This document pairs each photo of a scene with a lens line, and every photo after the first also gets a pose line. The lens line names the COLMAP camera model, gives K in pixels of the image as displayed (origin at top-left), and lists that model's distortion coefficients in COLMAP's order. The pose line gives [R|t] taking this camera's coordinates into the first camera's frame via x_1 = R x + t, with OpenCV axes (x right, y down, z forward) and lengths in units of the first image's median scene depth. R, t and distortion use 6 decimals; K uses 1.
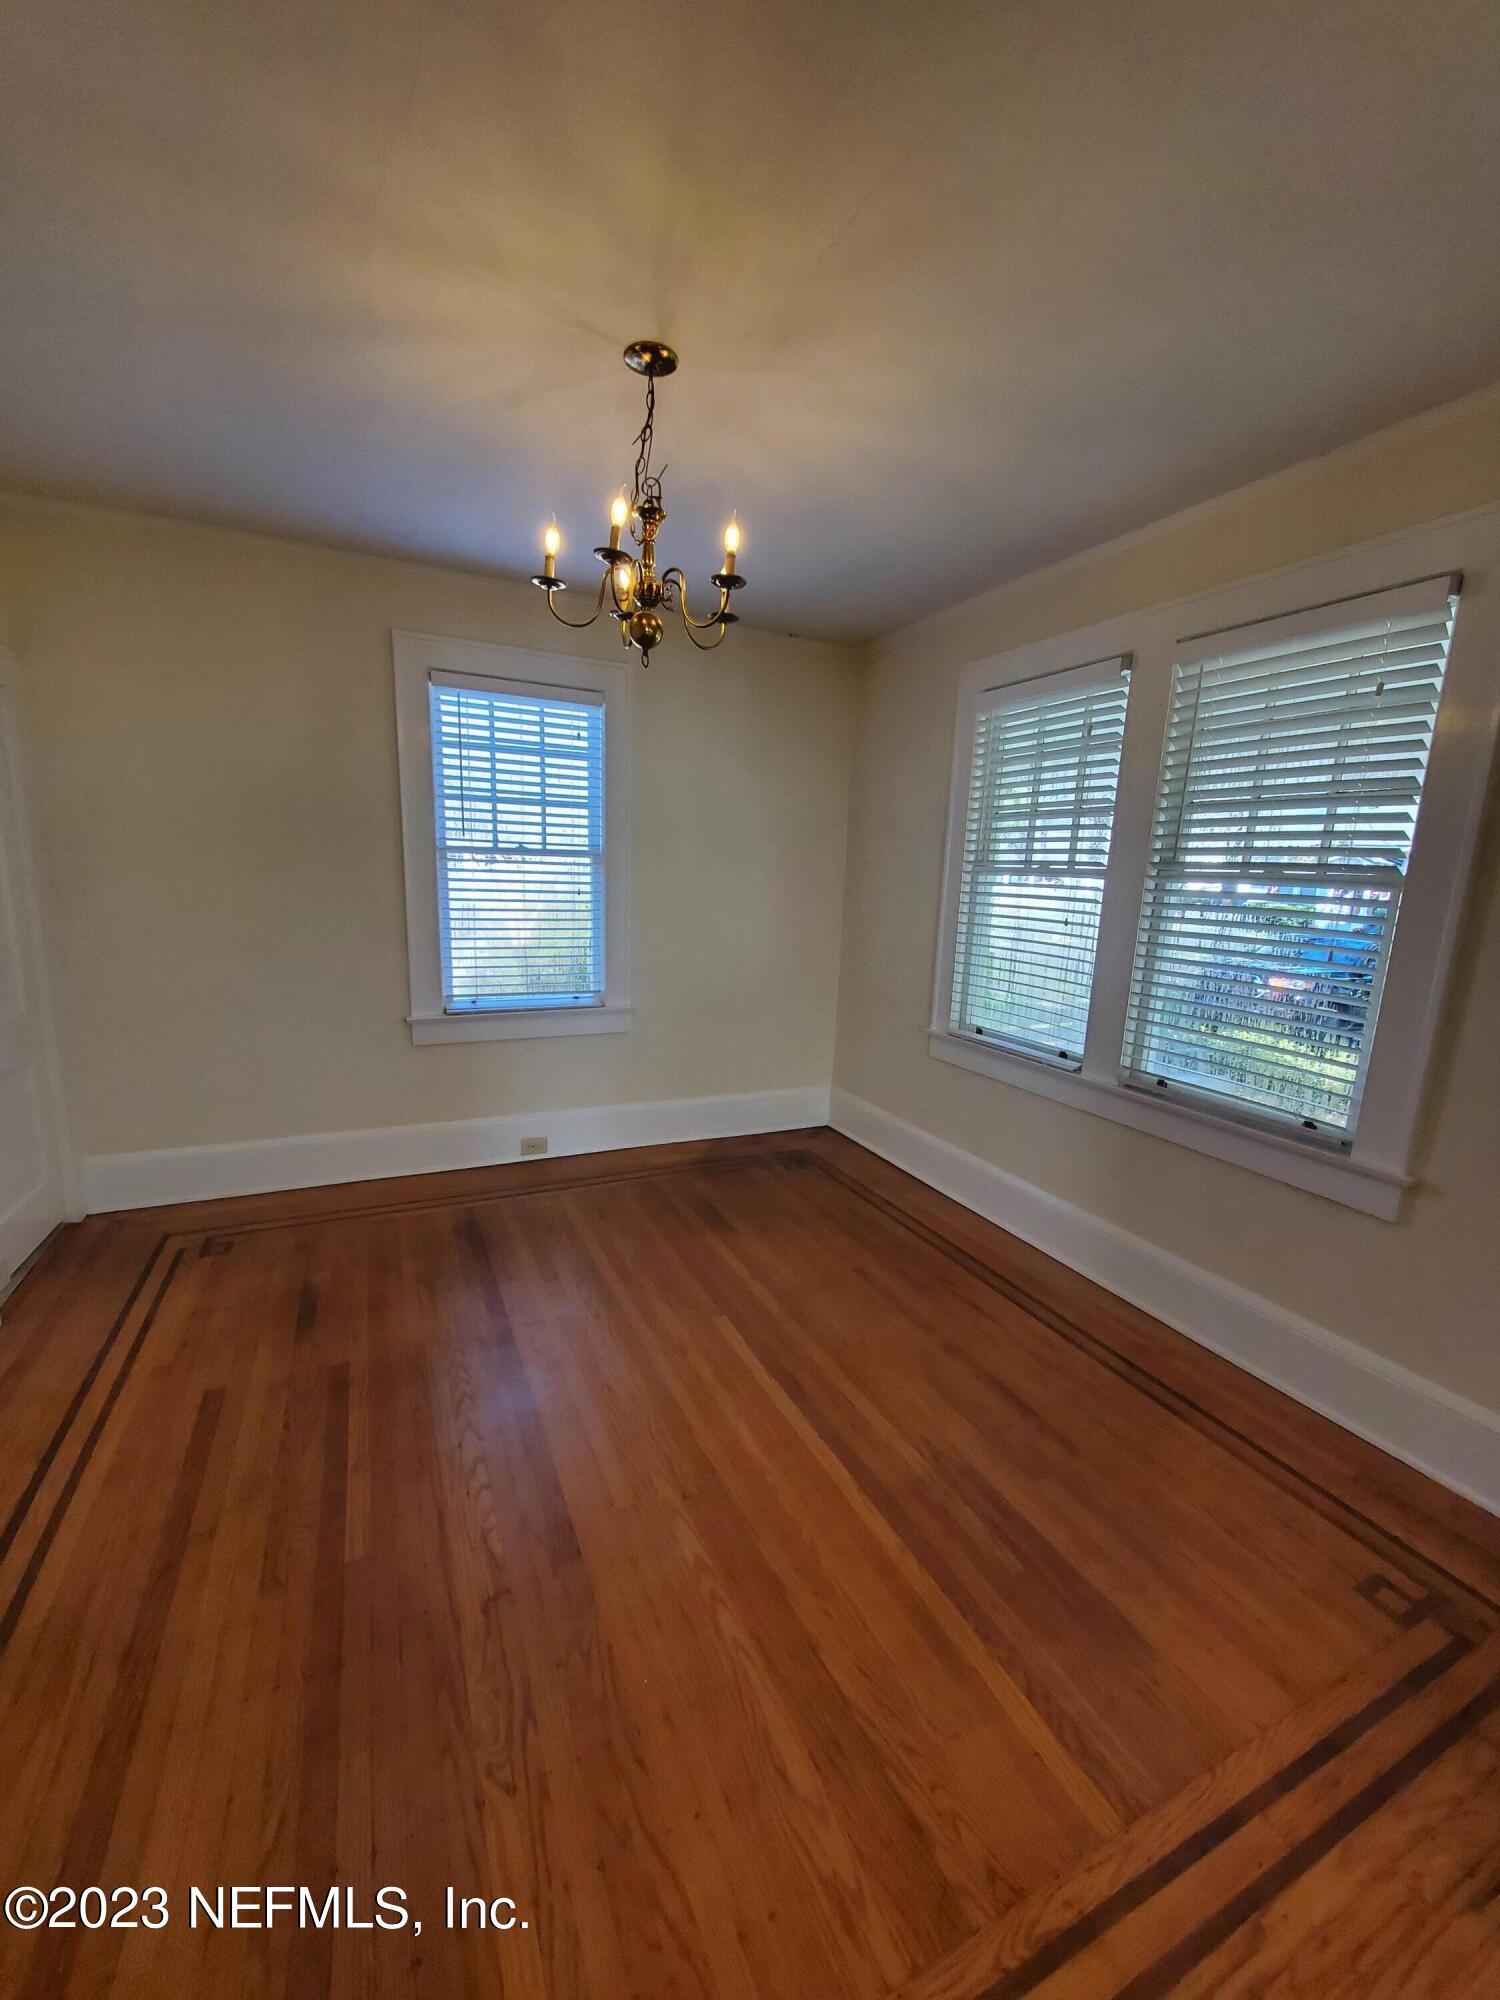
lens RADIAL K [[787.5, 0, 750.2], [0, 787.5, 1015.9], [0, 0, 1]] dist [0.003283, 0.000388]
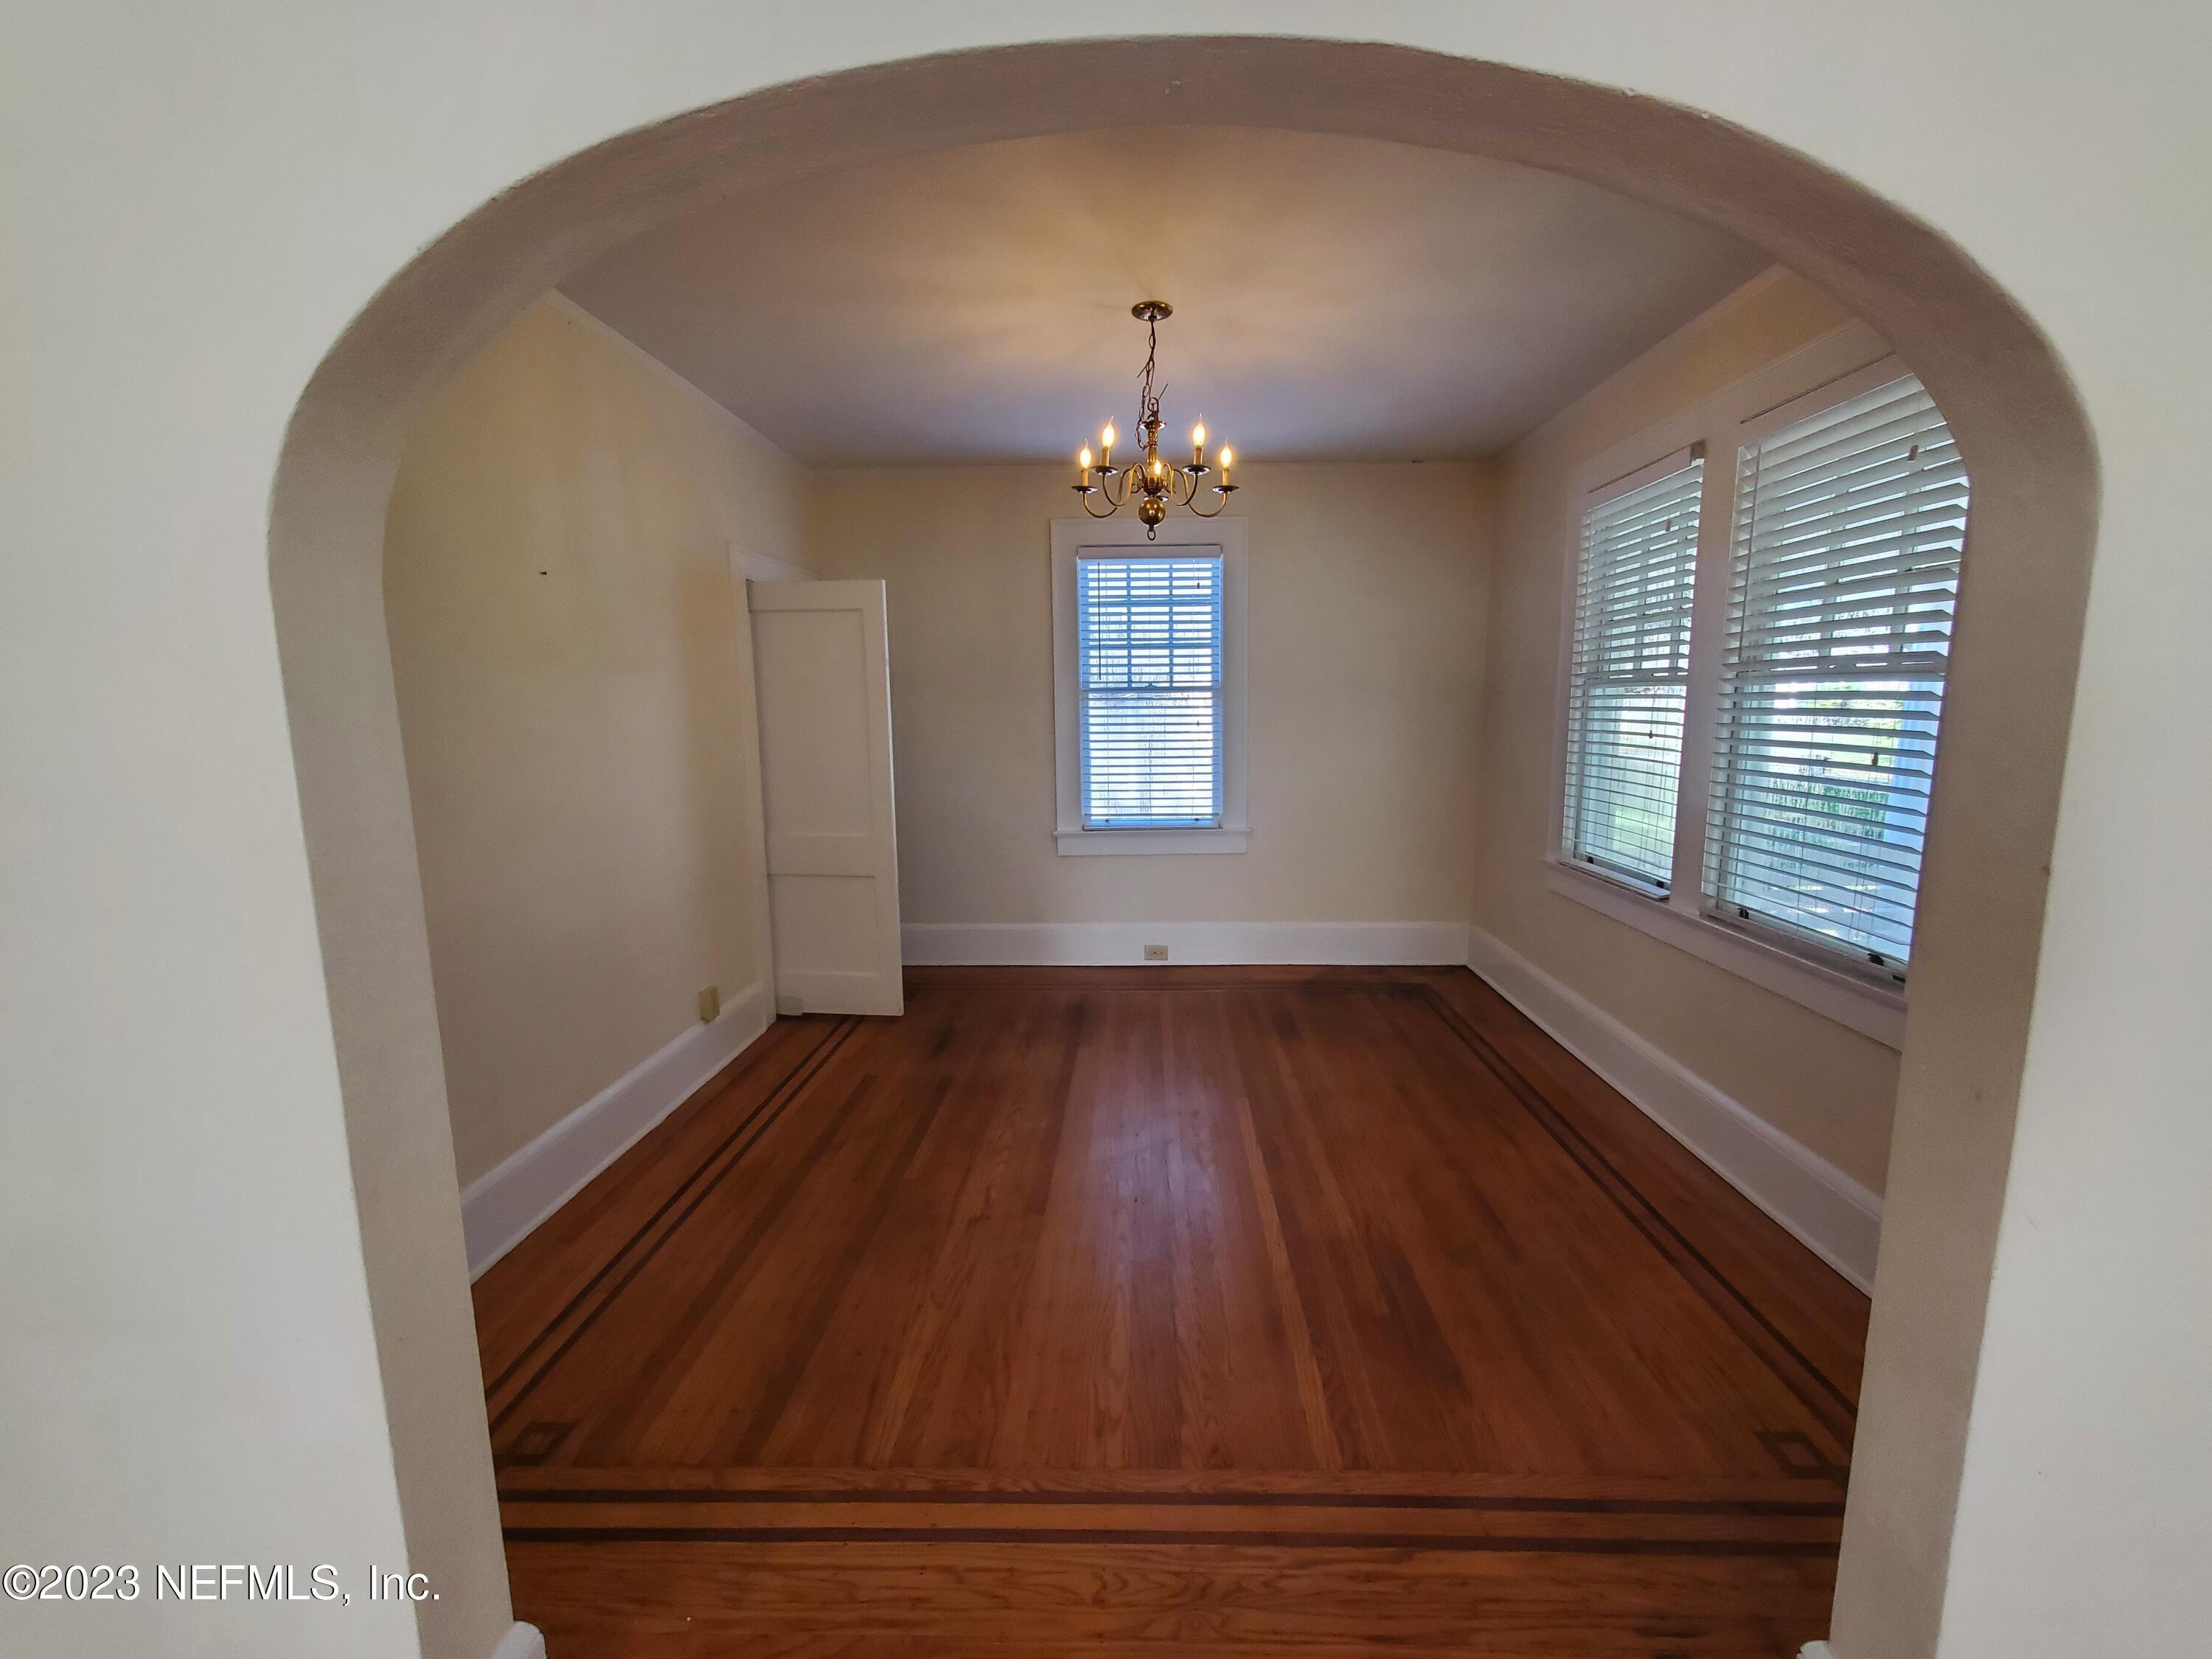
lens RADIAL K [[871.0, 0, 1129.6], [0, 871.0, 812.9], [0, 0, 1]] dist [0.003283, 0.000388]
pose [[0.892687, 0.011648, -0.450528, 0.339955], [-0.041345, 0.997567, -0.056132, 0.055741], [0.448778, 0.068736, 0.890996, -0.170034]]
